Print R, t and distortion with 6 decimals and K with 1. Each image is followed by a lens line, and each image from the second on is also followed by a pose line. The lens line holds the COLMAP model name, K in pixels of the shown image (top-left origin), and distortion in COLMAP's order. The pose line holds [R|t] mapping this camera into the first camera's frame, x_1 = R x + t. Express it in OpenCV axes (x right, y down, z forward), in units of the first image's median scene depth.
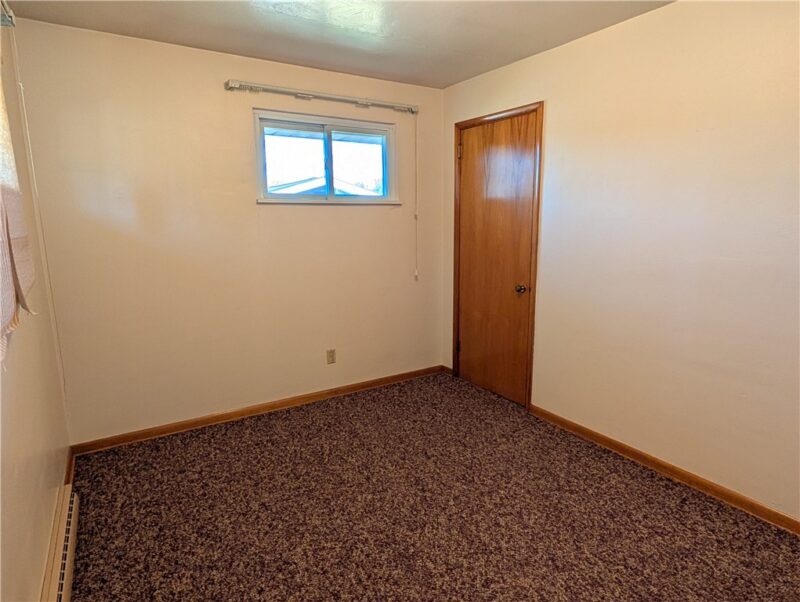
lens RADIAL K [[465.0, 0, 402.9], [0, 465.0, 302.1], [0, 0, 1]] dist [-0.004378, -0.000871]
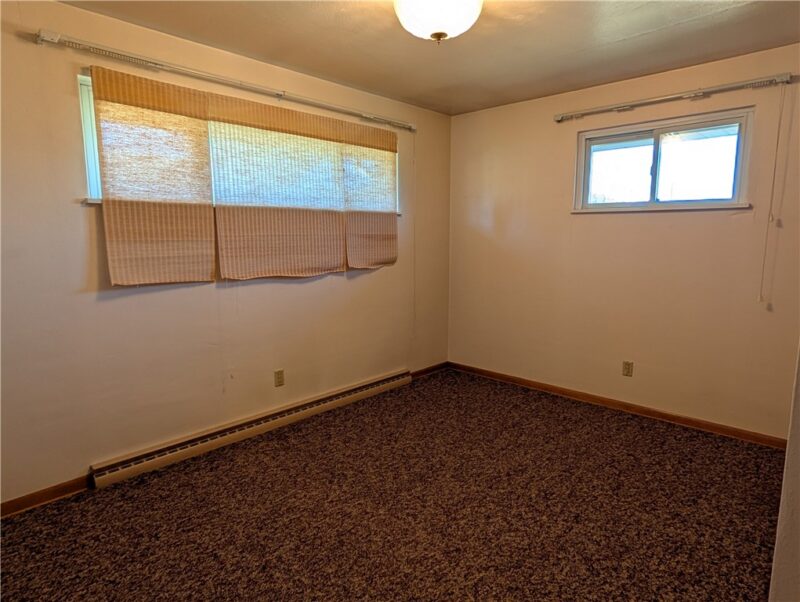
lens RADIAL K [[465.0, 0, 404.1], [0, 465.0, 300.7], [0, 0, 1]] dist [-0.004378, -0.000871]
pose [[0.249684, 0.145223, -0.957376, 0.720558], [-0.175632, 0.979083, 0.102711, -0.044345], [0.952266, 0.142500, 0.269968, 0.317206]]
